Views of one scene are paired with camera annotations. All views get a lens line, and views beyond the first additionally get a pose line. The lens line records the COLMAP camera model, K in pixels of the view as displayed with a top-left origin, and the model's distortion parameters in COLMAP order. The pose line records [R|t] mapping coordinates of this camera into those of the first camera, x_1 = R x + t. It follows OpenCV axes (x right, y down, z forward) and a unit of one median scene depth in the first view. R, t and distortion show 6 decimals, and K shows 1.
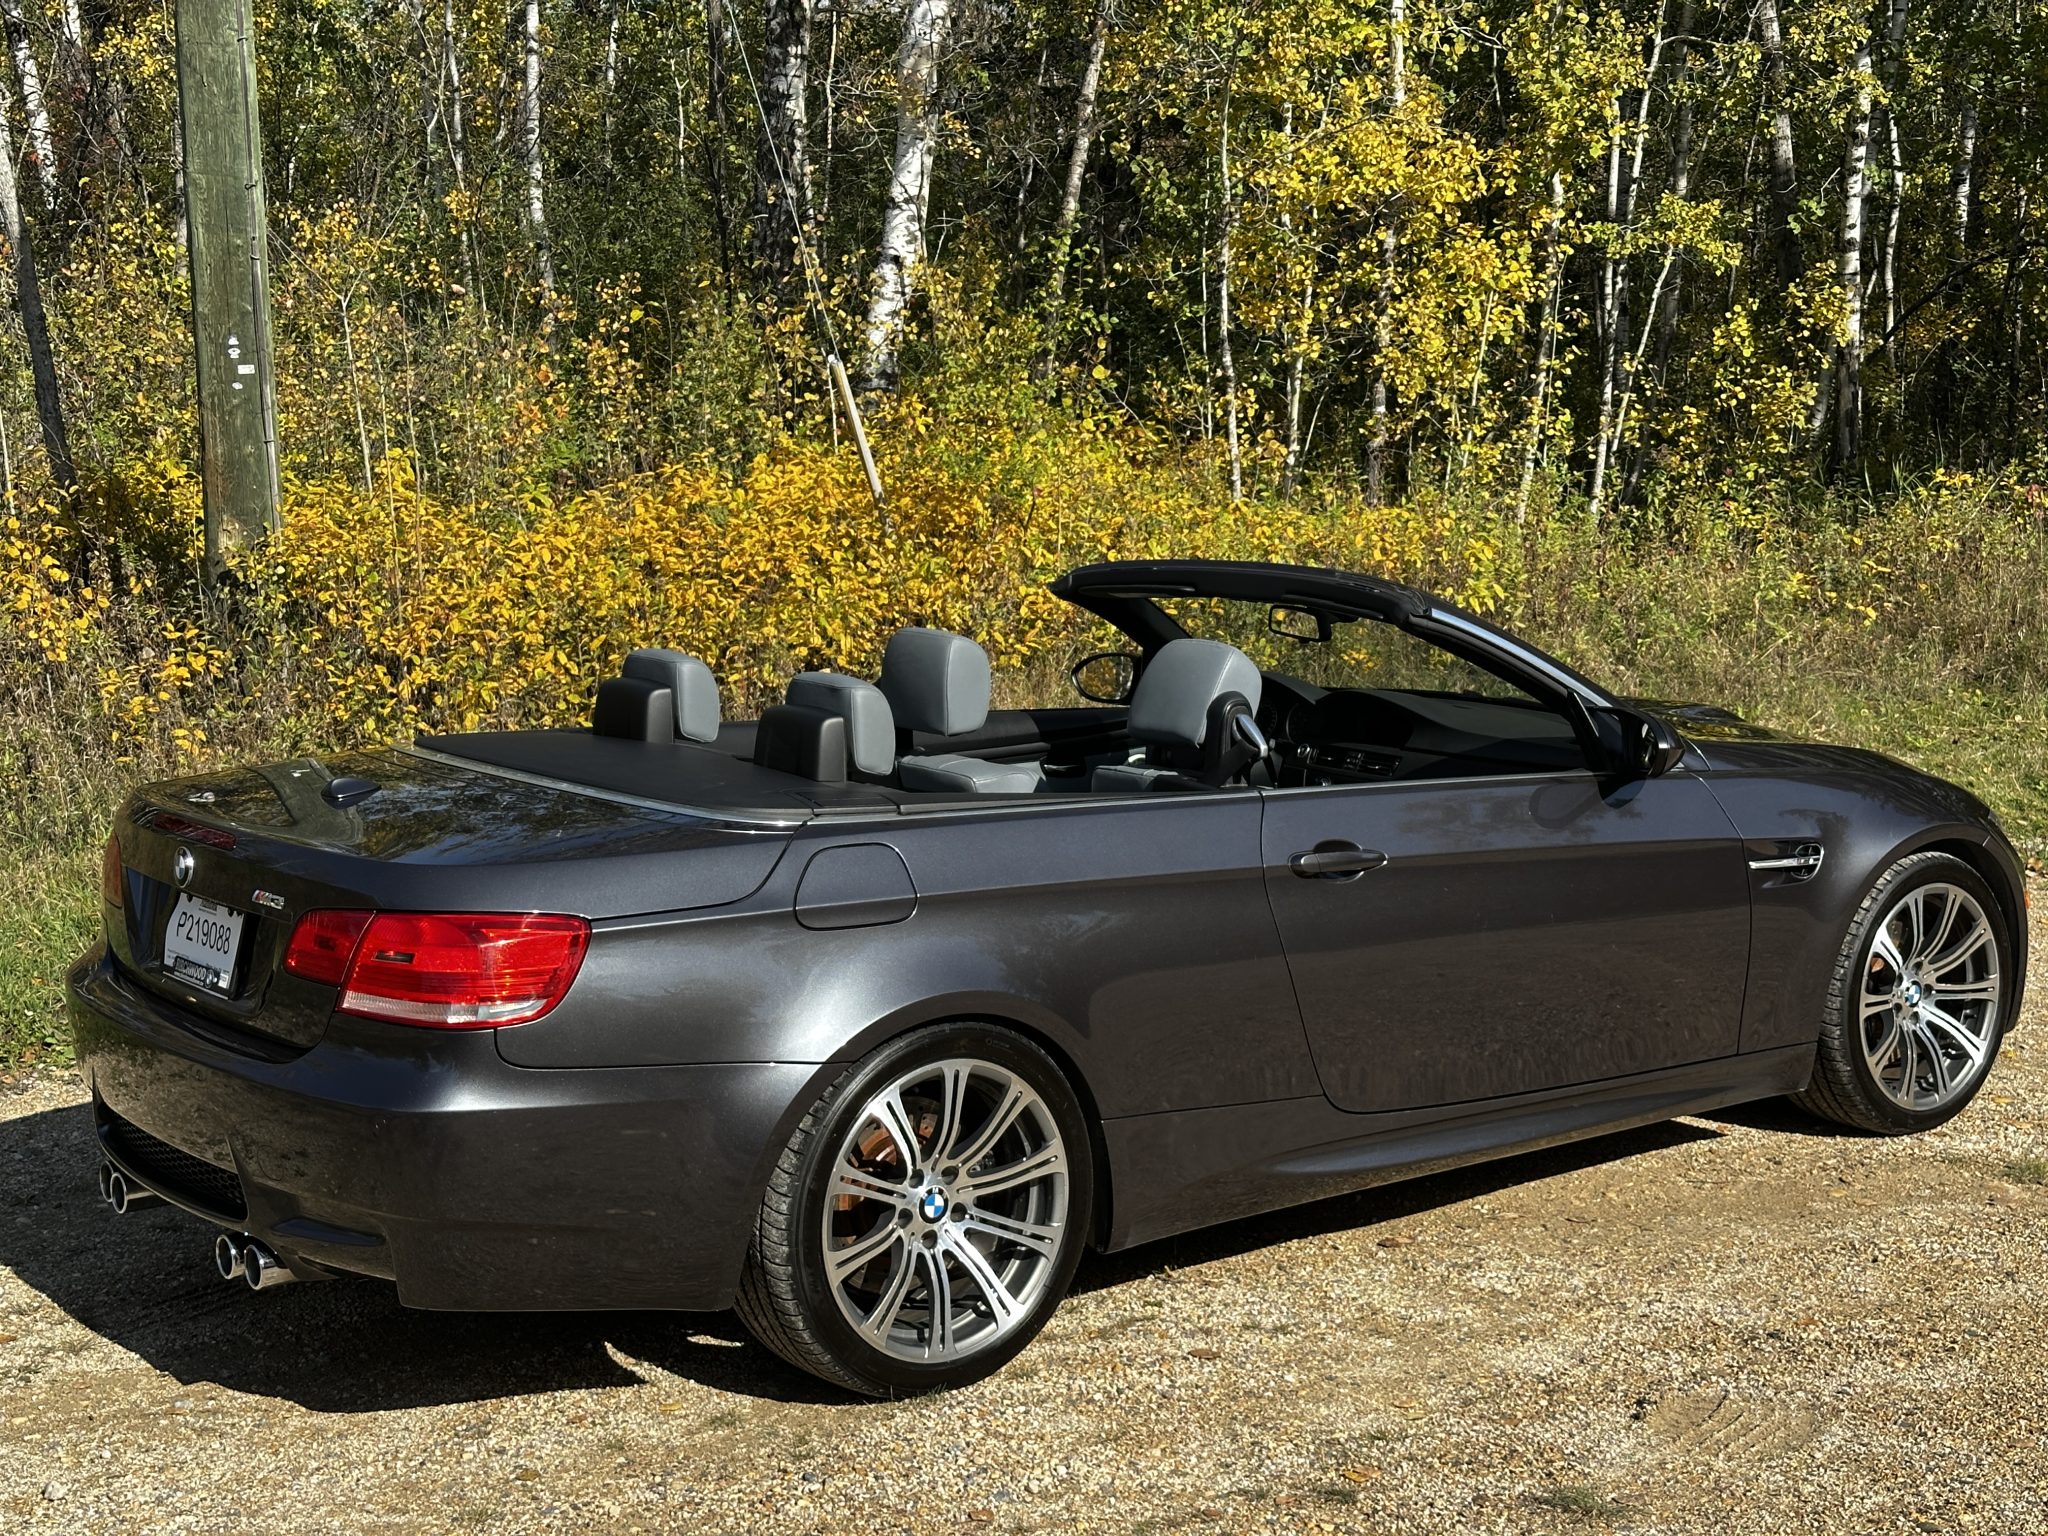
lens RADIAL K [[2847.9, 0, 1040.0], [0, 2847.9, 755.4], [0, 0, 1]] dist [0.181589, -0.388017]
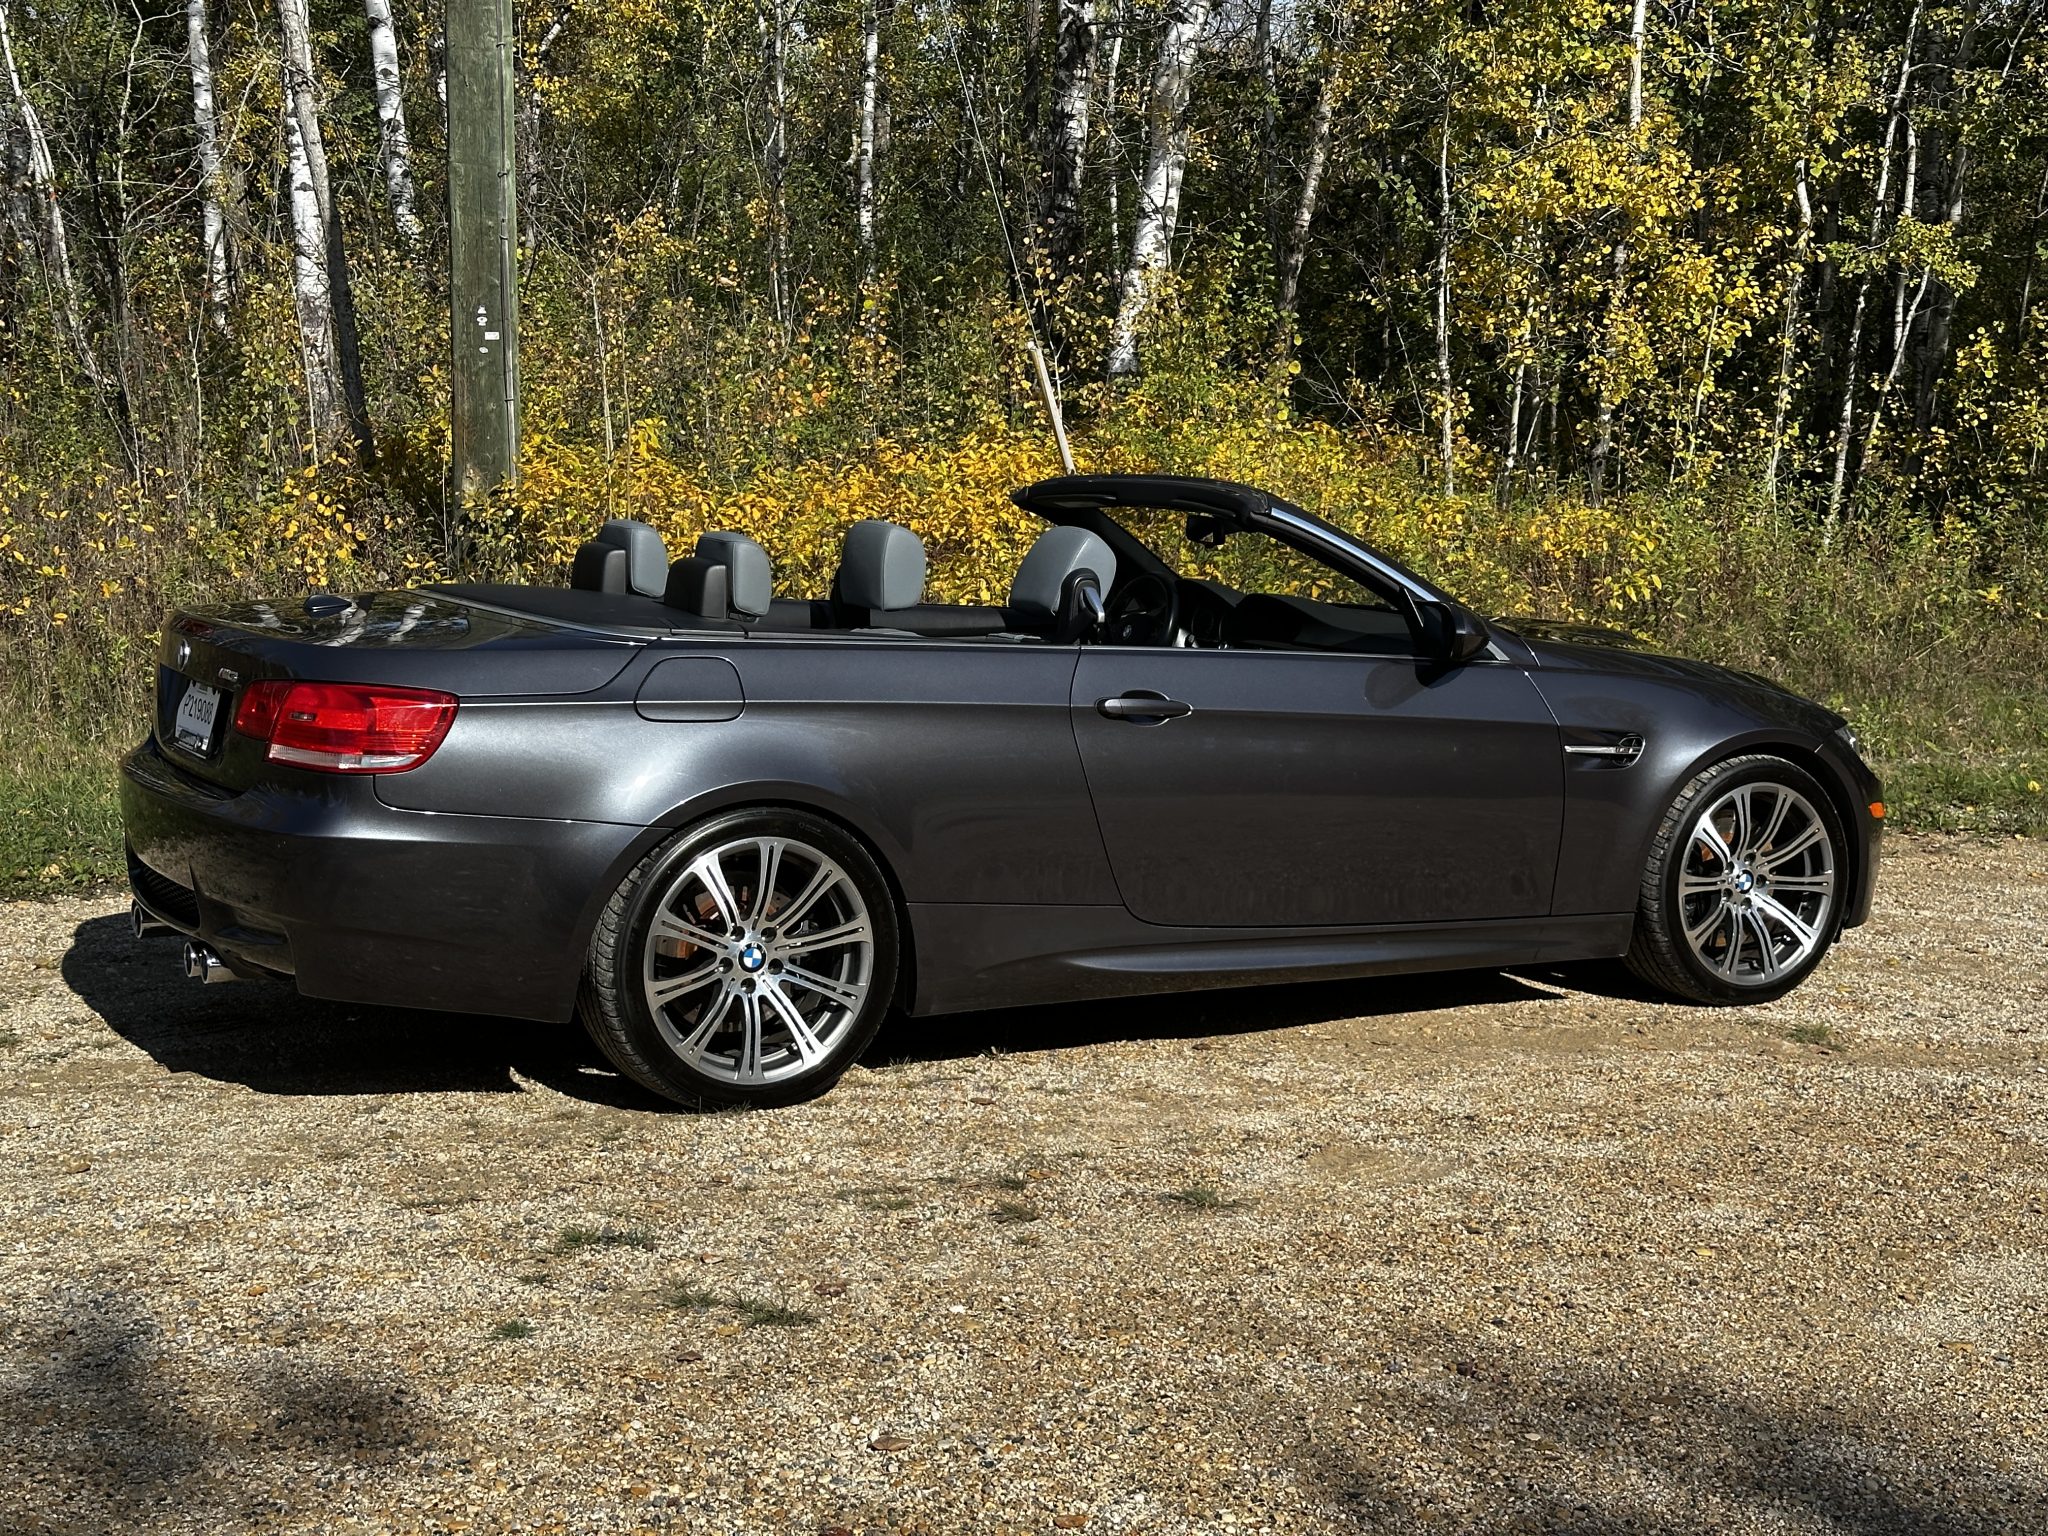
lens RADIAL K [[2963.9, 0, 1131.8], [0, 2963.9, 763.2], [0, 0, 1]] dist [0.159977, -0.170575]
pose [[0.987339, 0.043012, -0.152682, 0.192985], [-0.047073, 0.998625, -0.023084, 0.059396], [0.151479, 0.029979, 0.988006, -0.142357]]
